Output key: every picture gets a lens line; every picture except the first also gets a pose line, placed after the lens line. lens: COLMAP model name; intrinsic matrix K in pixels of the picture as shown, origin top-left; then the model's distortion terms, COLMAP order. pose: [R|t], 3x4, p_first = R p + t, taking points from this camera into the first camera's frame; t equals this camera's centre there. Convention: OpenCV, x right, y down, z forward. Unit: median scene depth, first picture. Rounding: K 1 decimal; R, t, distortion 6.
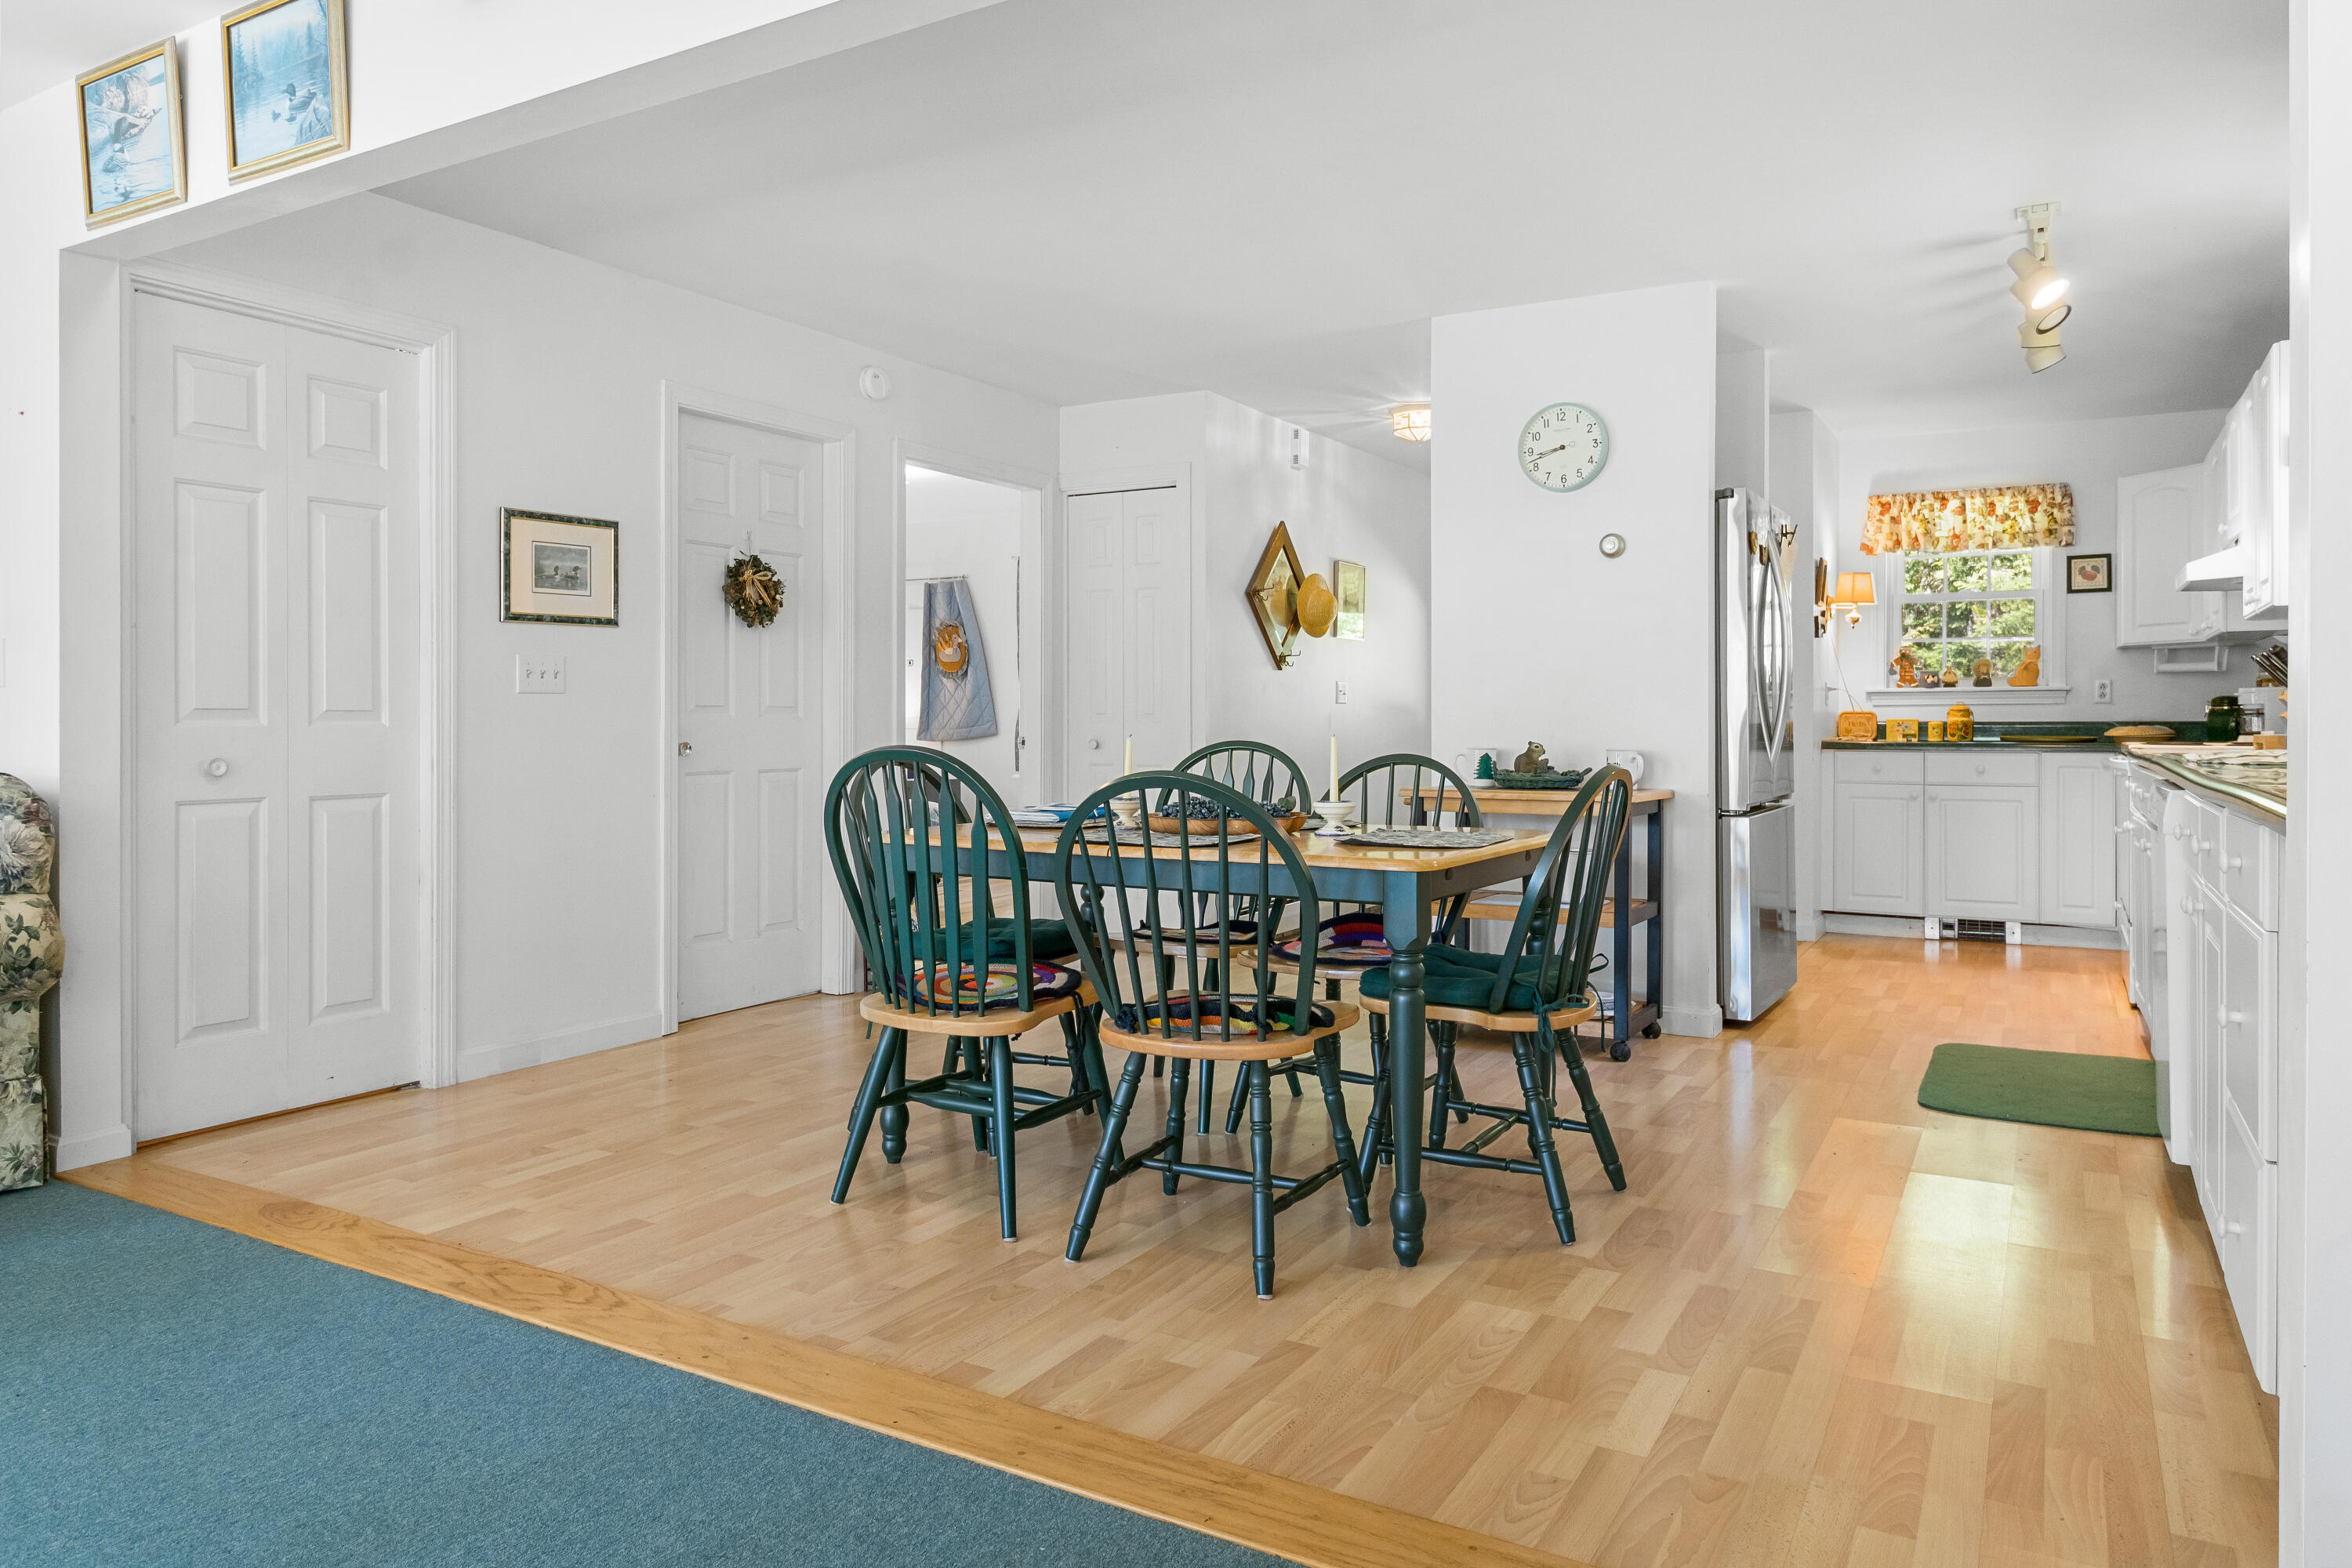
lens RADIAL K [[1473.6, 0, 1182.0], [0, 1473.6, 744.4], [0, 0, 1]] dist [0.001711, 0.001559]
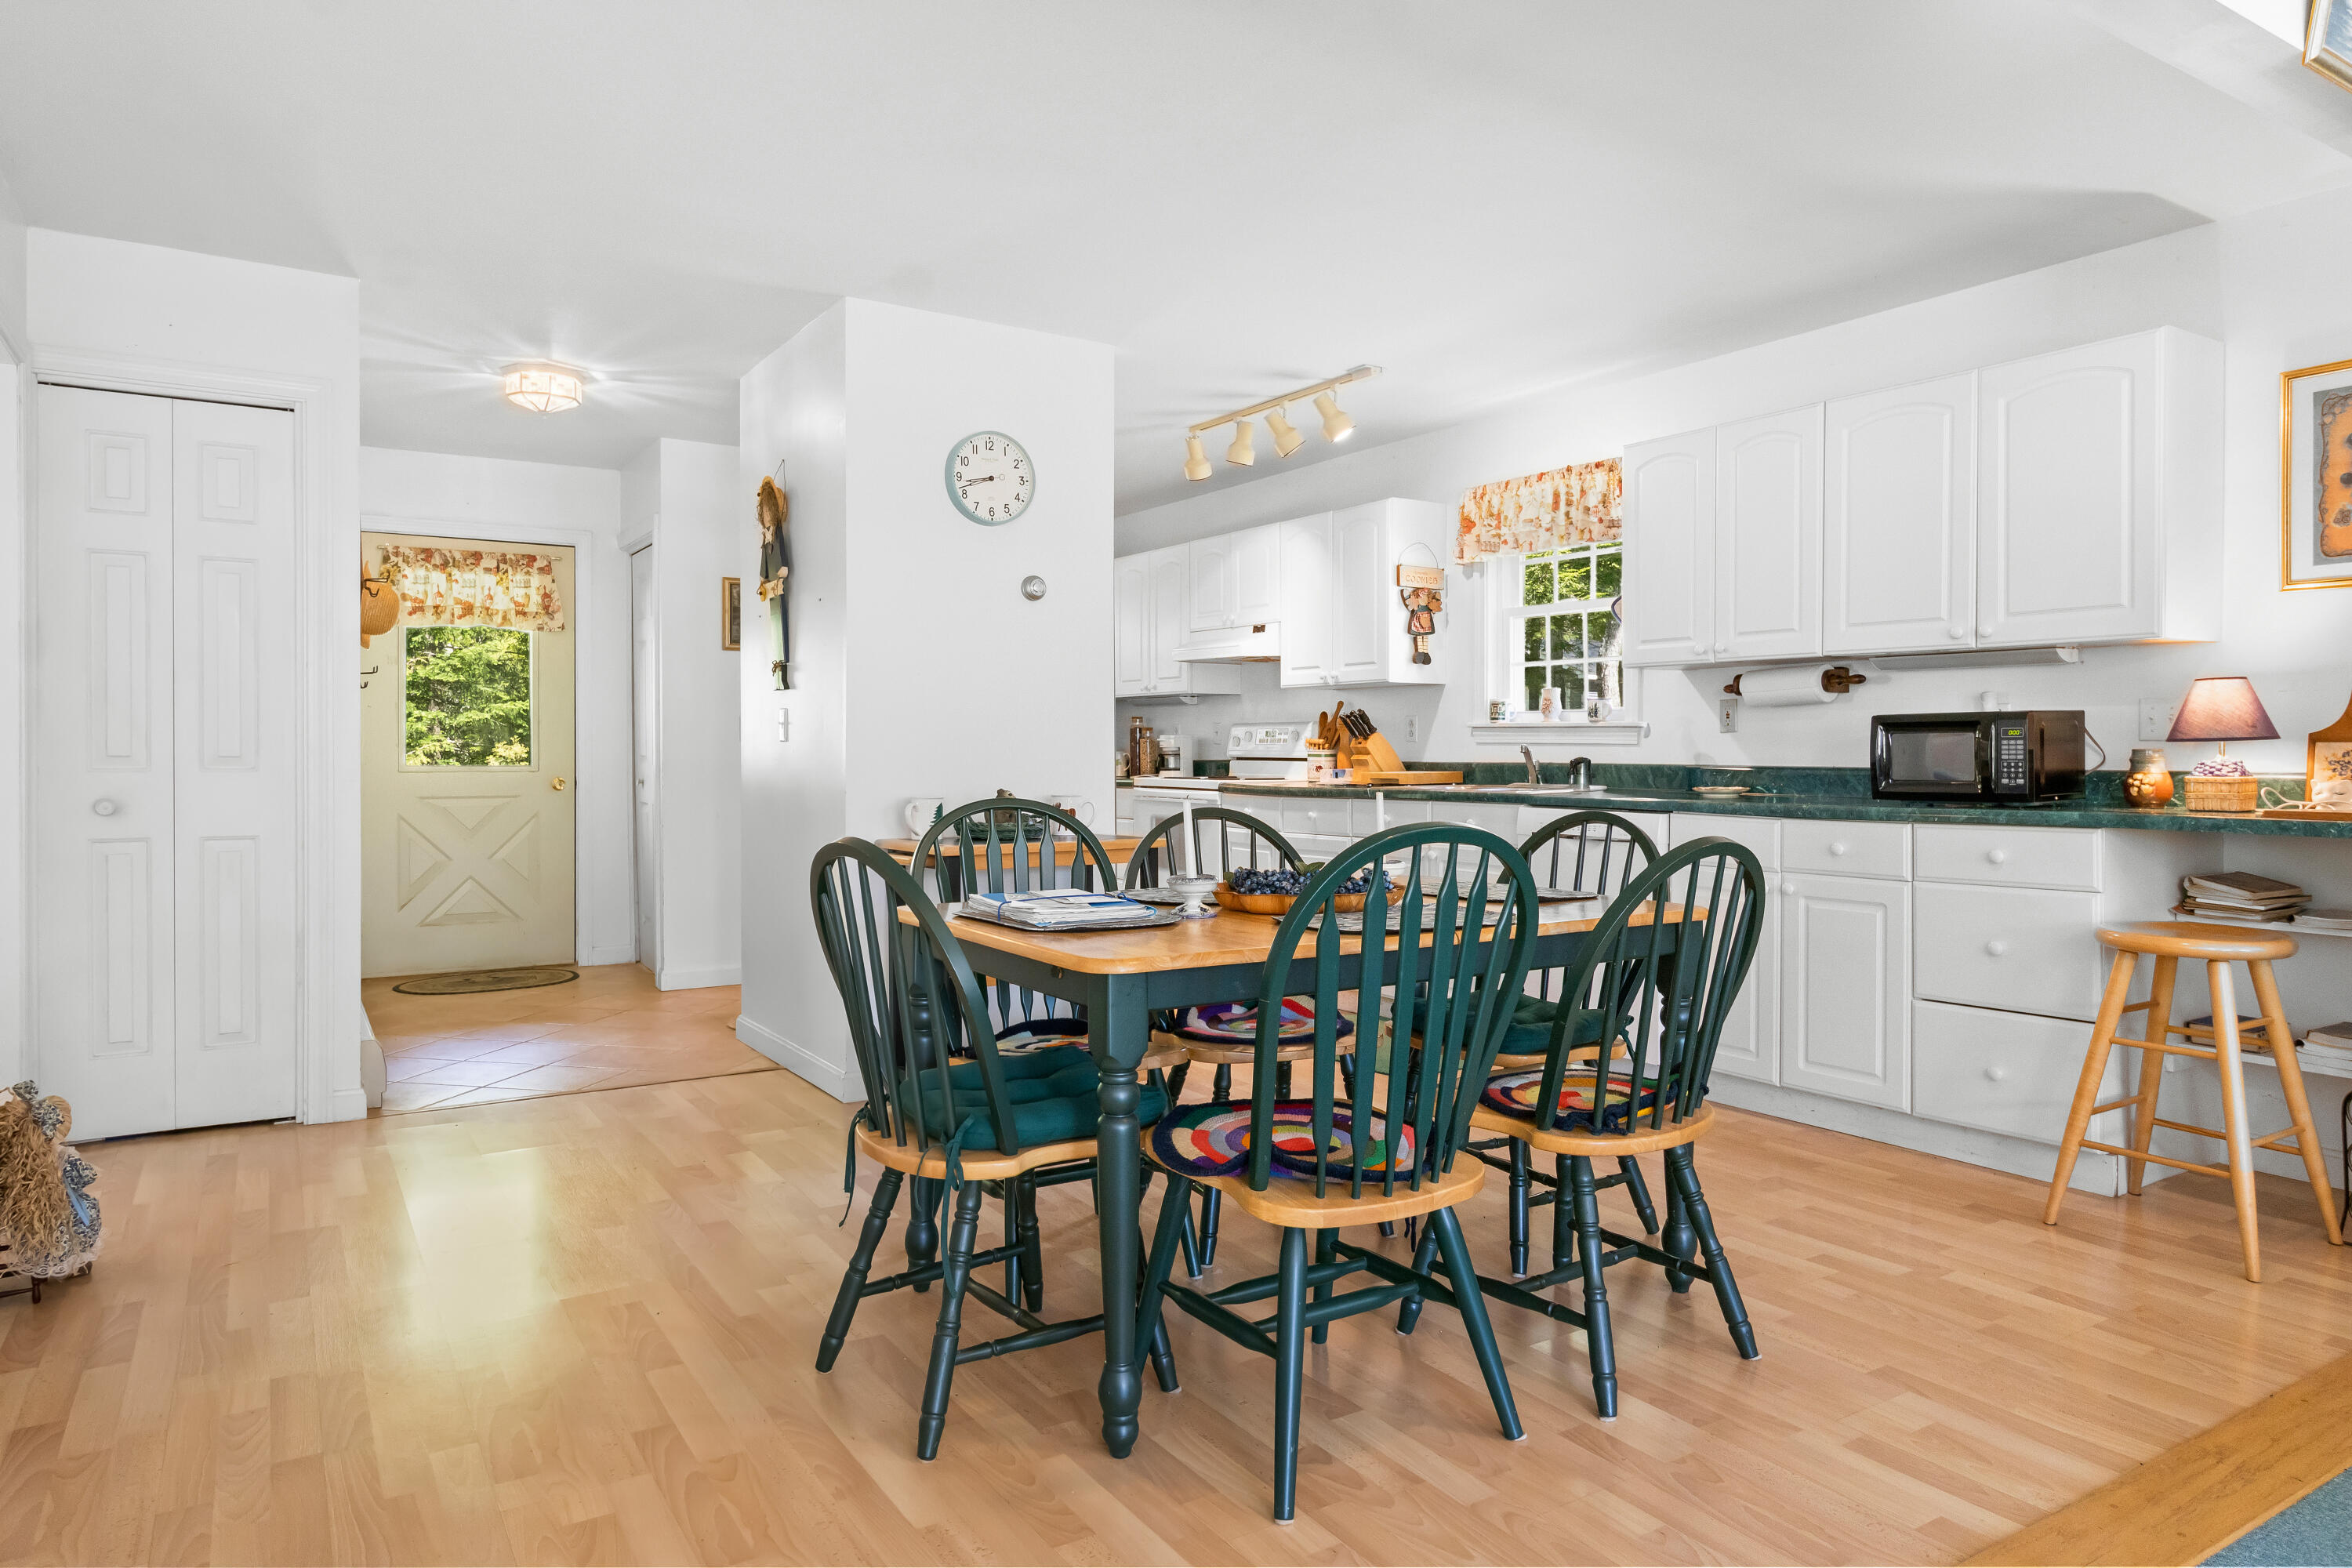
lens RADIAL K [[1473.6, 0, 1182.0], [0, 1473.6, 744.4], [0, 0, 1]] dist [0.001711, 0.001559]
pose [[0.460392, 0.004337, 0.887705, -0.572071], [0.013025, 0.999847, -0.011640, -0.019303], [-0.887620, 0.016921, 0.460265, 0.497192]]
